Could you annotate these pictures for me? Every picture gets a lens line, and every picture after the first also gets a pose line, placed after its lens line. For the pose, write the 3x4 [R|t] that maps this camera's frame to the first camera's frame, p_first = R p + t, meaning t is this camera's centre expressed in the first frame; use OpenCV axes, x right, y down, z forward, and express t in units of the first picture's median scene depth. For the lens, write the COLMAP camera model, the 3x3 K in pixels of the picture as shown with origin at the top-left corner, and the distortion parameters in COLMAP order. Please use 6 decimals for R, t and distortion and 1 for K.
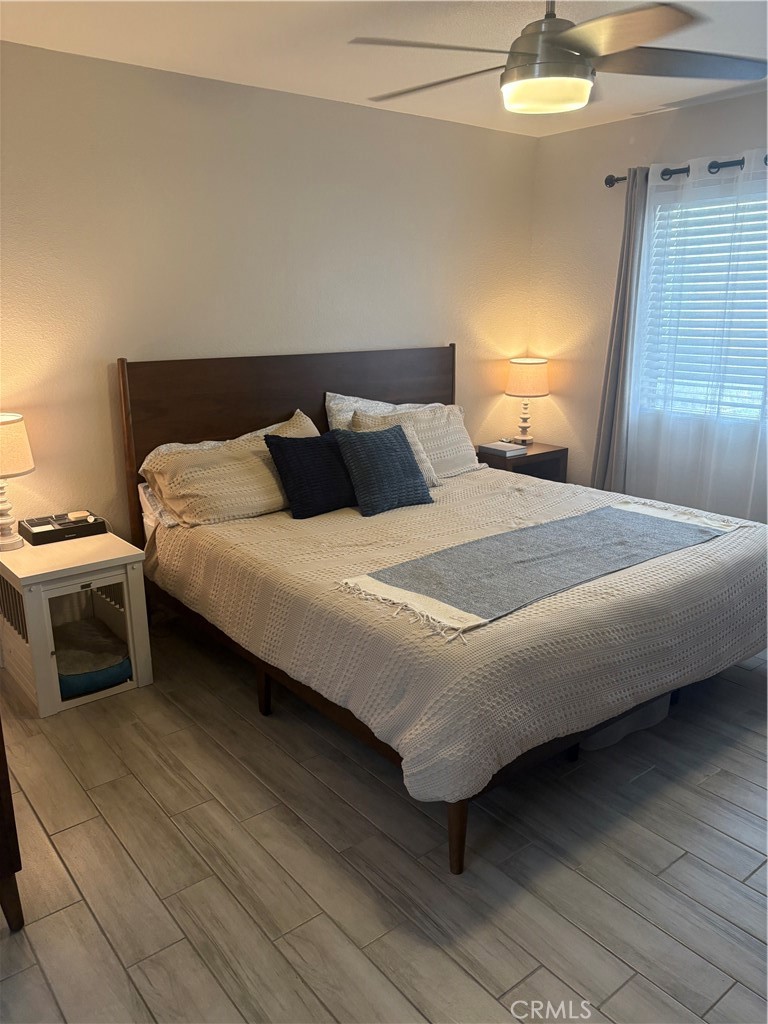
lens RADIAL K [[772.1, 0, 377.9], [0, 772.1, 519.9], [0, 0, 1]] dist [0.063651, -0.072191]
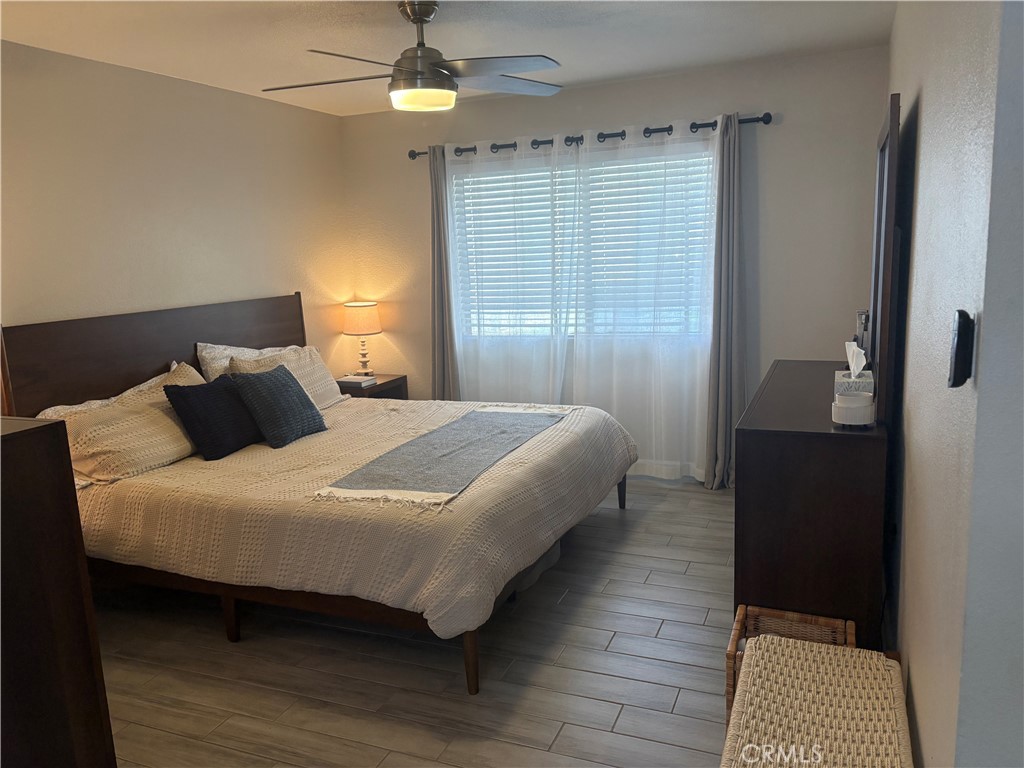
lens RADIAL K [[772.1, 0, 512.0], [0, 772.1, 384.0], [0, 0, 1]] dist [0.063651, -0.072191]
pose [[0.876955, -0.116243, 0.466302, -0.251966], [0.165566, 0.983982, -0.066079, 0.036953], [-0.451152, 0.135152, 0.882154, -0.136206]]
